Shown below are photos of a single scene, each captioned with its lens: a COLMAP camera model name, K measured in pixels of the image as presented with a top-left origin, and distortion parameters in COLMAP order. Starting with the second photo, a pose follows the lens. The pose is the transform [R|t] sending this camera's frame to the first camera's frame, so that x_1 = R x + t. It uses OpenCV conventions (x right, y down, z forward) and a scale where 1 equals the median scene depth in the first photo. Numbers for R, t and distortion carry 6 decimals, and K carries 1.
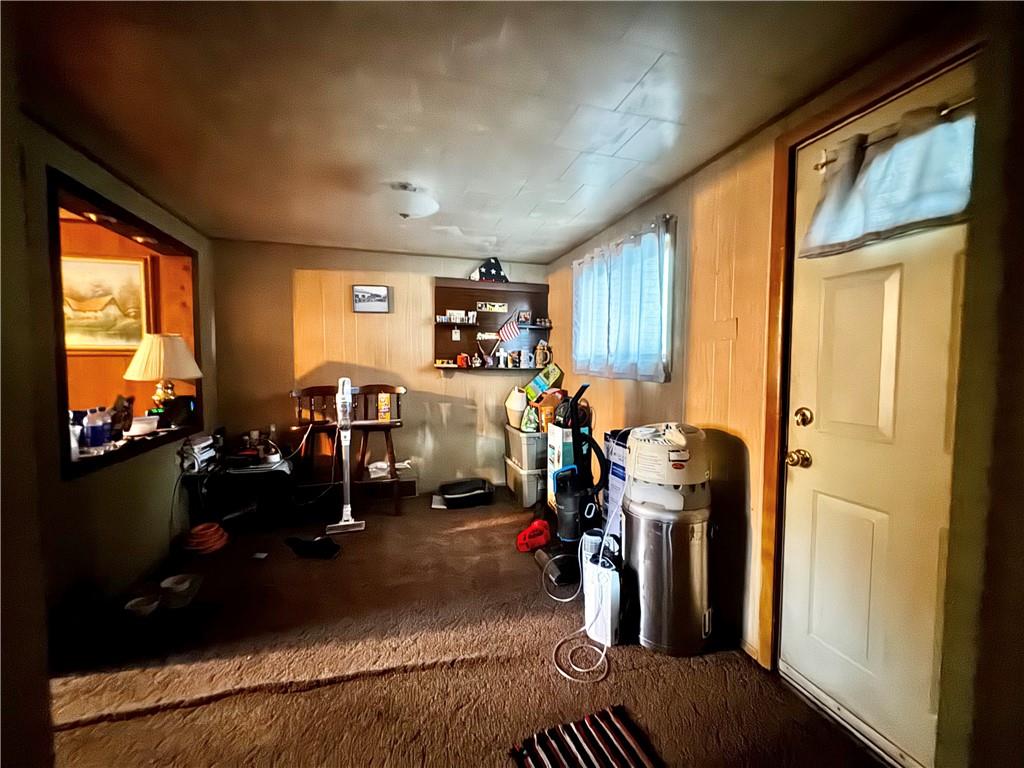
lens RADIAL K [[408.0, 0, 512.8], [0, 408.0, 383.1], [0, 0, 1]] dist [-0.001152, 0.000227]
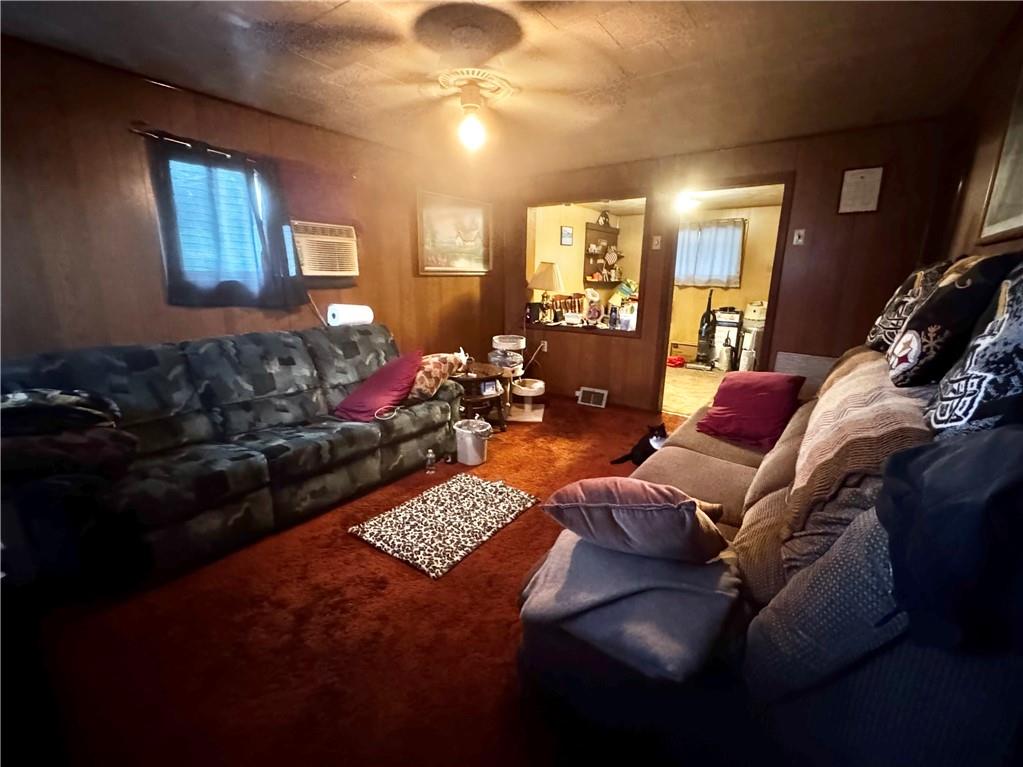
lens RADIAL K [[452.7, 0, 511.5], [0, 452.7, 383.5], [0, 0, 1]] dist [-0.002319, -0.000539]
pose [[0.785918, -0.147209, 0.600552, -1.599009], [0.028156, 0.978759, 0.203070, -0.014175], [-0.617689, -0.142687, 0.773369, -0.261083]]
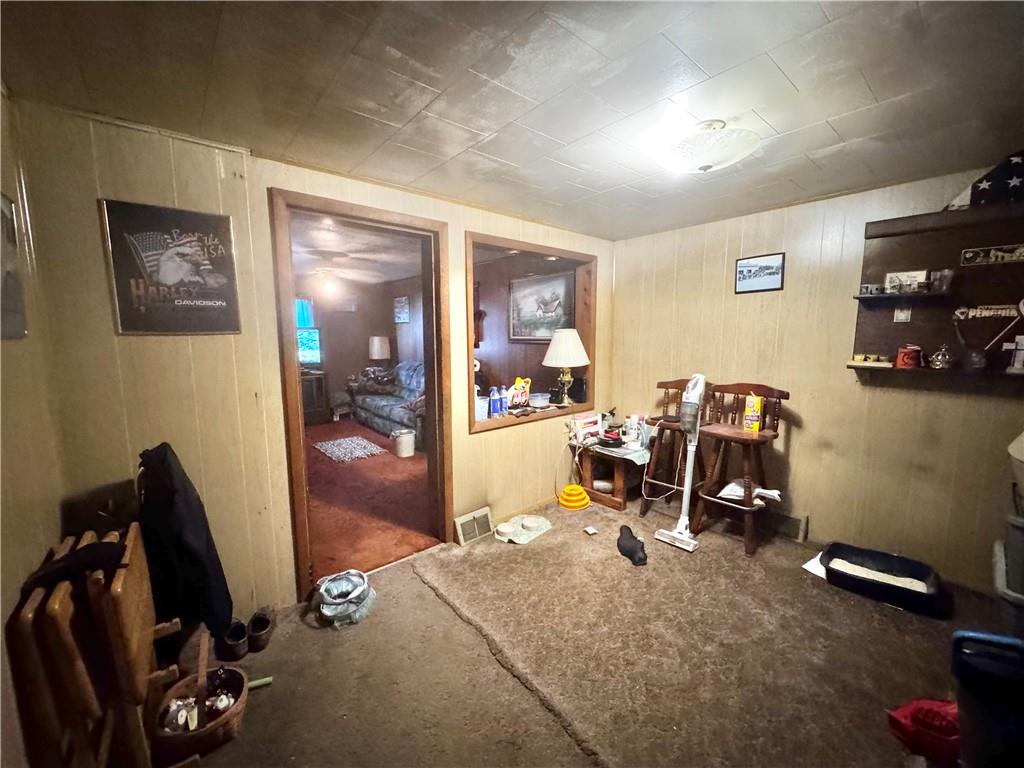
lens RADIAL K [[408.0, 0, 512.8], [0, 408.0, 383.1], [0, 0, 1]] dist [-0.001152, 0.000227]
pose [[0.408802, 0.108350, -0.906168, 0.191630], [-0.037840, 0.994086, 0.101792, -0.059832], [0.911838, -0.007324, 0.410484, 0.250477]]
